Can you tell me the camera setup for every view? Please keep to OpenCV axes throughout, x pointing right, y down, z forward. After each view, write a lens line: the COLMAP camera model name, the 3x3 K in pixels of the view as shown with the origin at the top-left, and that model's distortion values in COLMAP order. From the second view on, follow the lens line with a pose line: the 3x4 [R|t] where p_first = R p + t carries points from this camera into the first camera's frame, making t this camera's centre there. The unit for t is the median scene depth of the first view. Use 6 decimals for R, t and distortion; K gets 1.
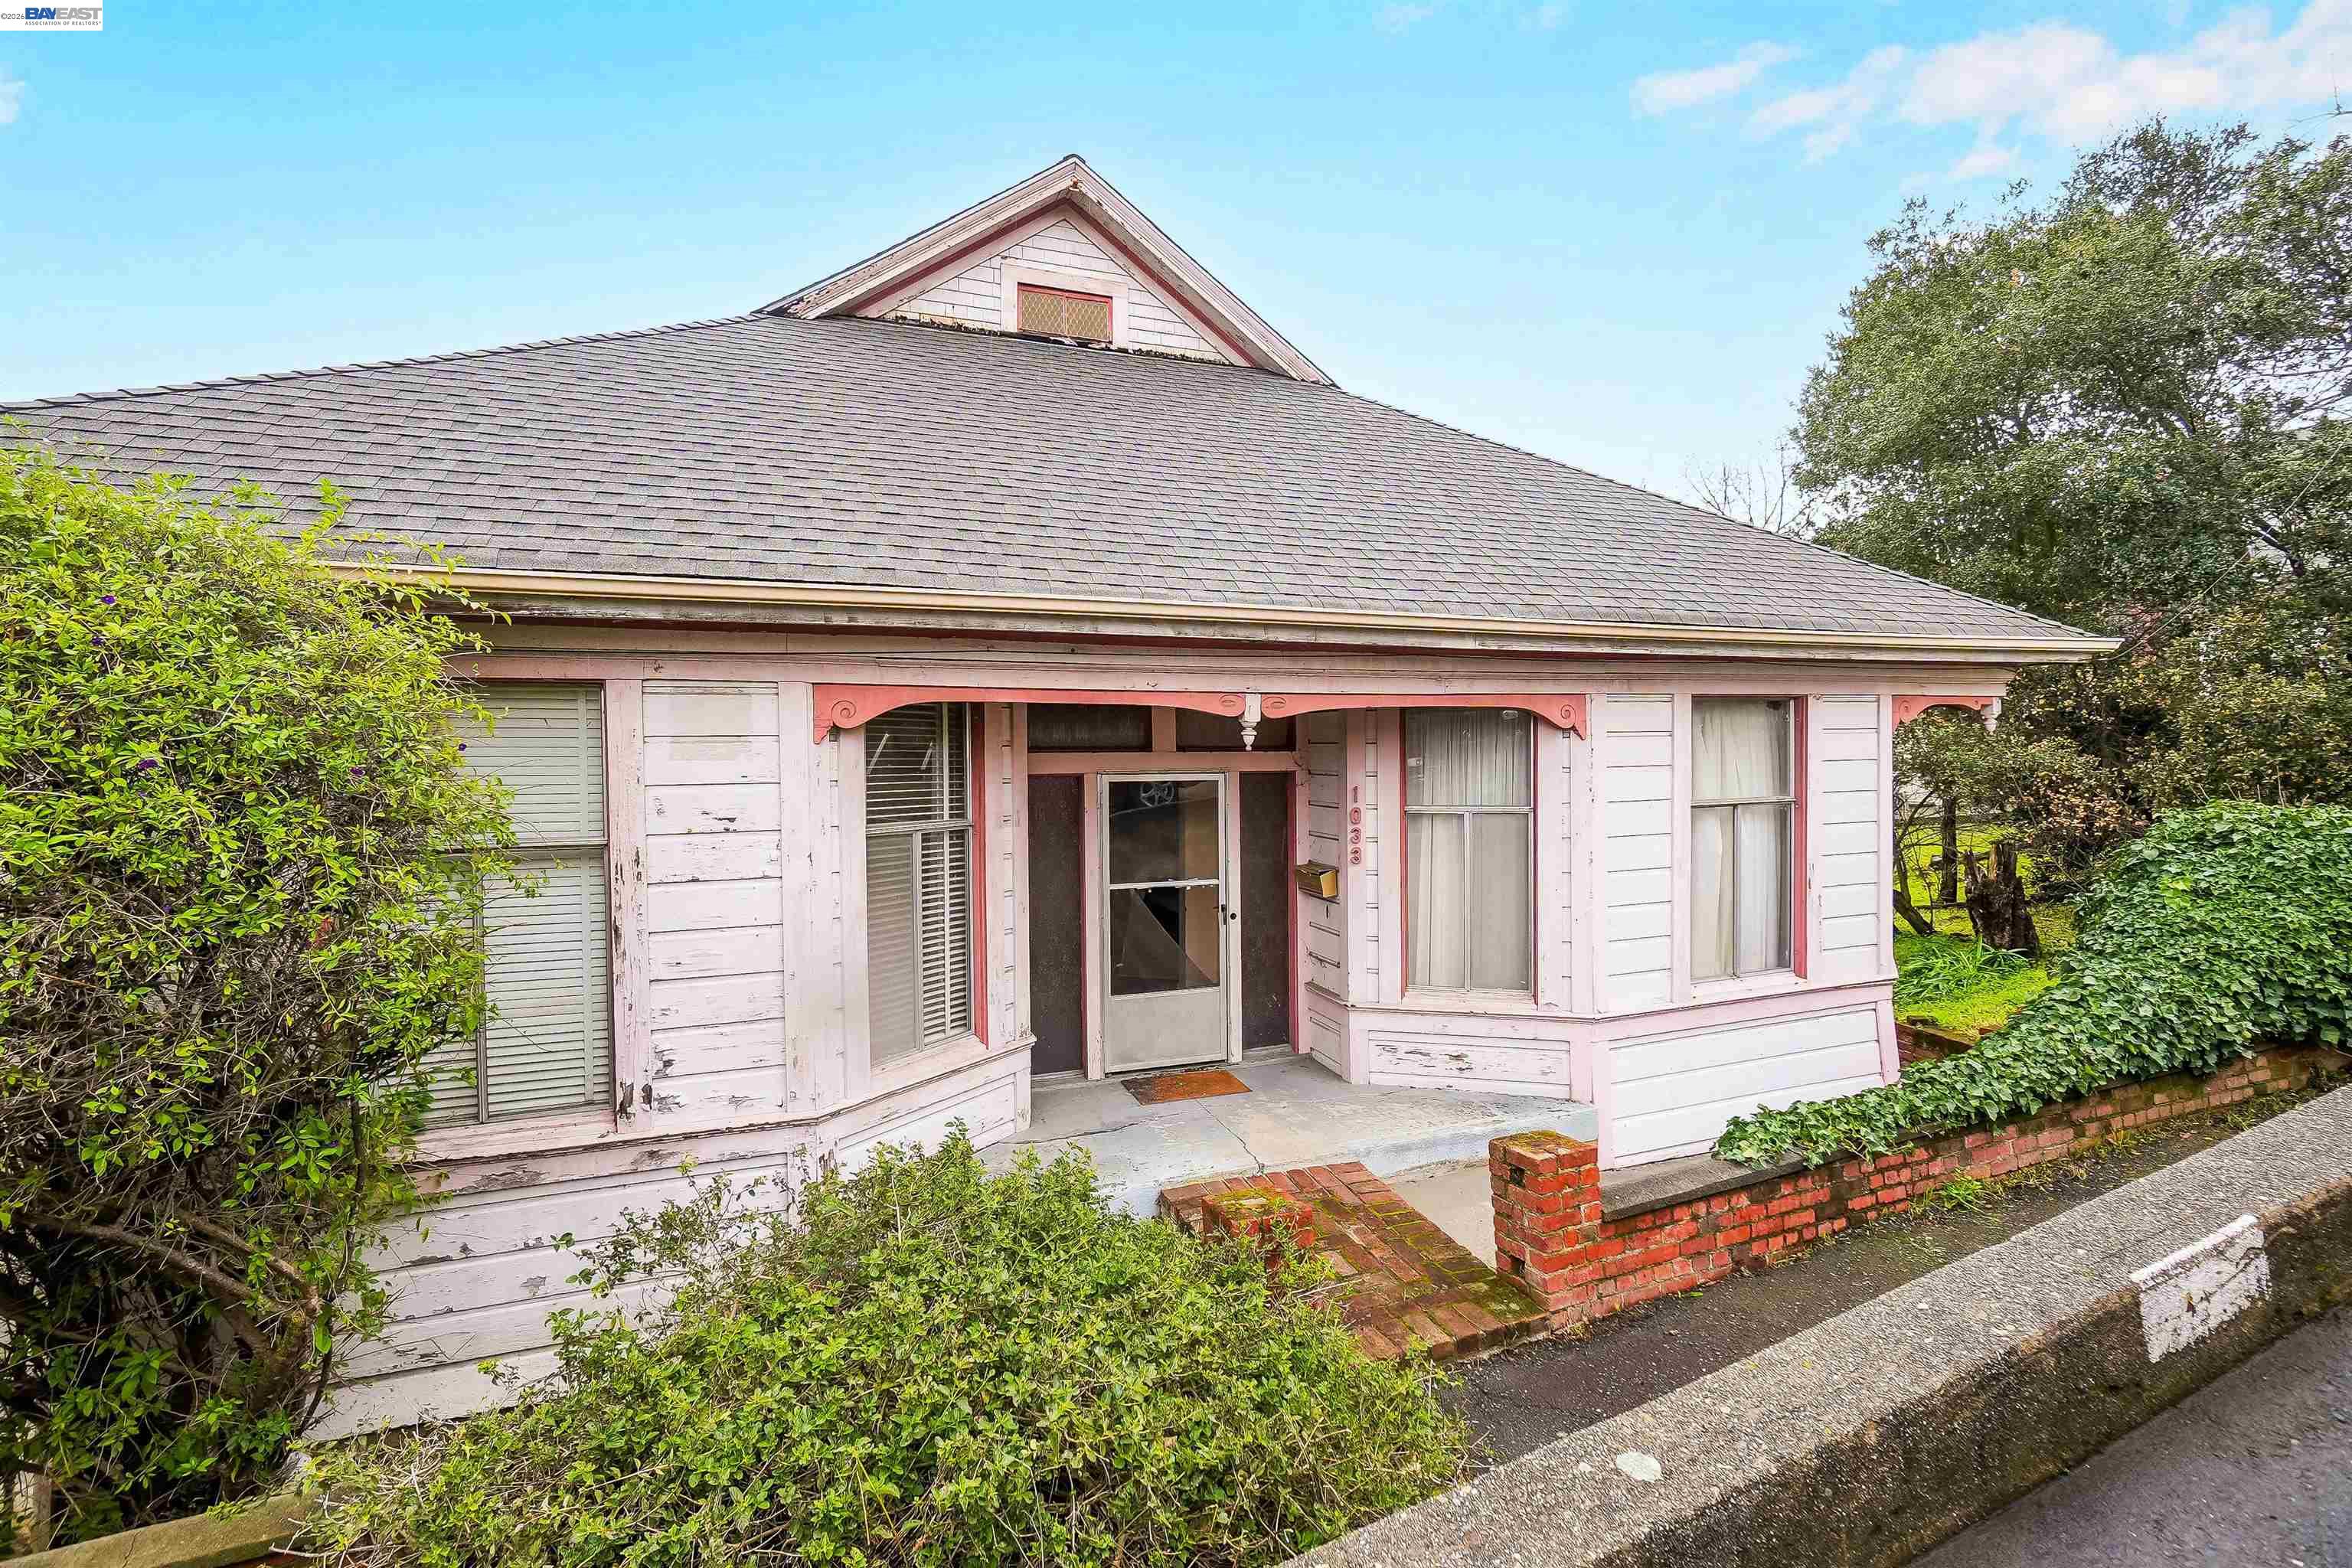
lens RADIAL K [[1032.0, 0, 1172.9], [0, 1032.0, 776.8], [0, 0, 1]] dist [0.000267, 0.000116]
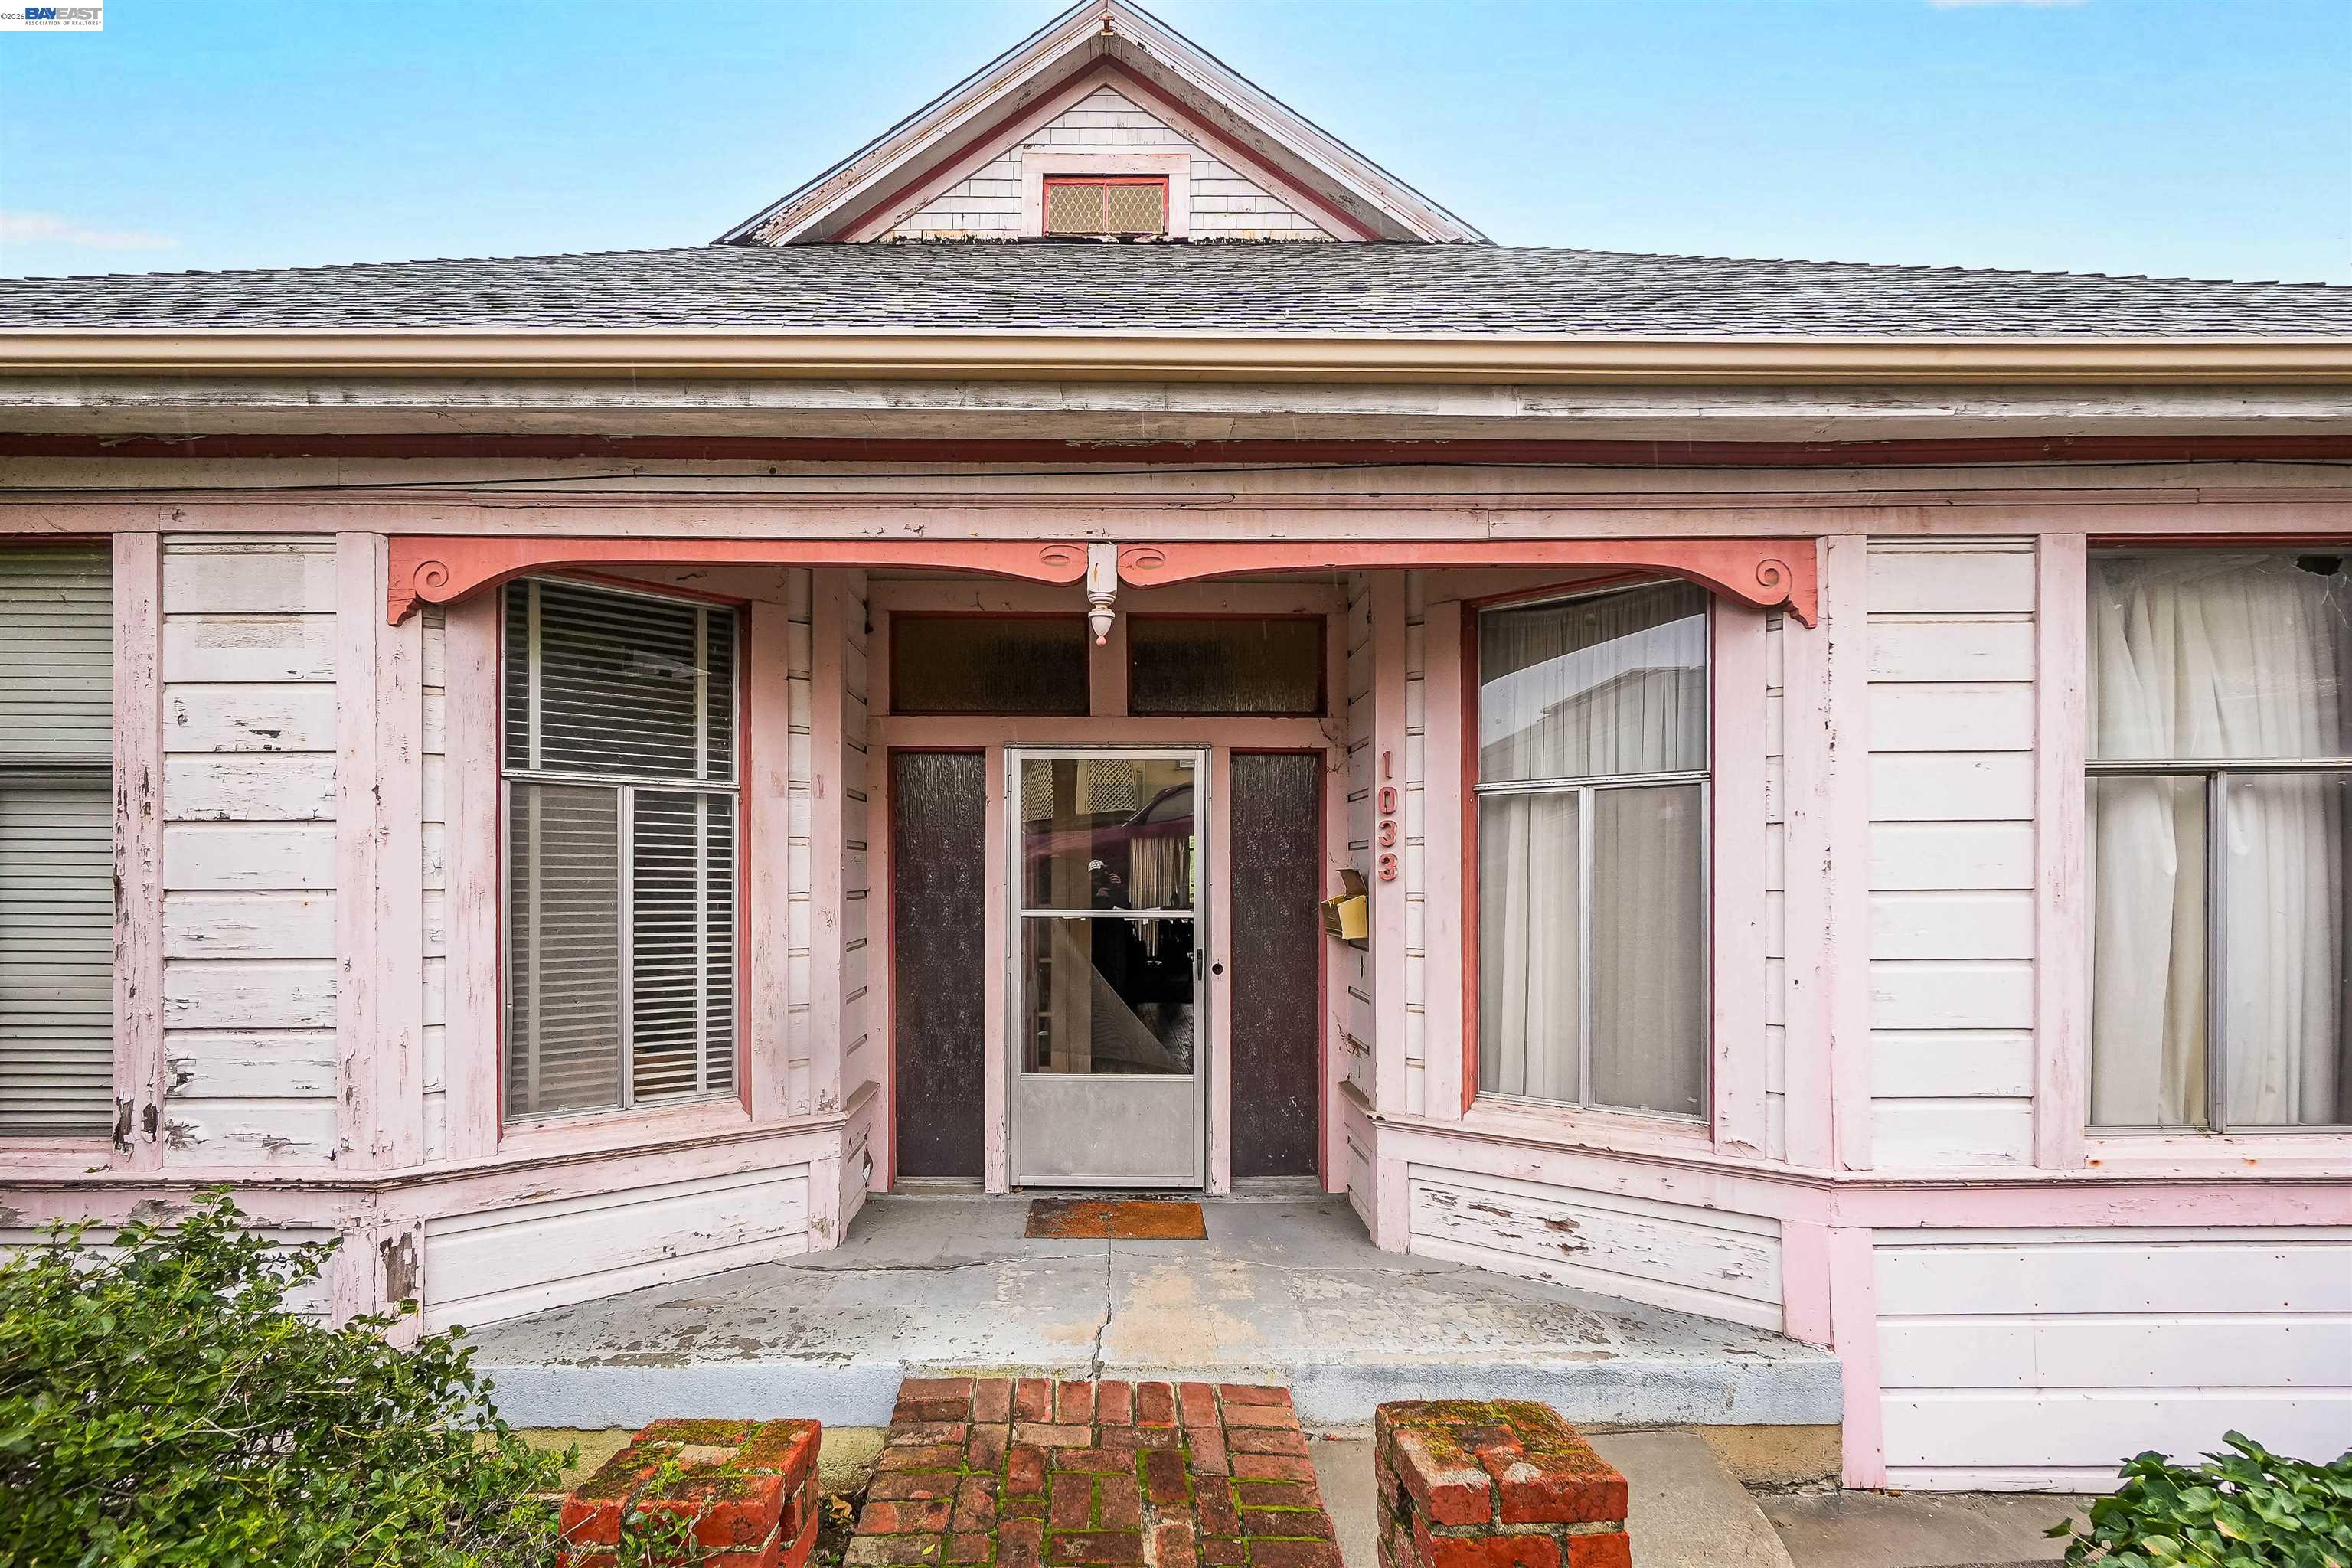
lens RADIAL K [[998.7, 0, 1174.9], [0, 998.7, 901.0], [0, 0, 1]] dist [-0.012309, 0.008136]
pose [[0.938205, 0.010942, -0.345906, 0.262046], [-0.018670, 0.999645, -0.019018, 0.109199], [0.345575, 0.024301, 0.938076, 0.413238]]
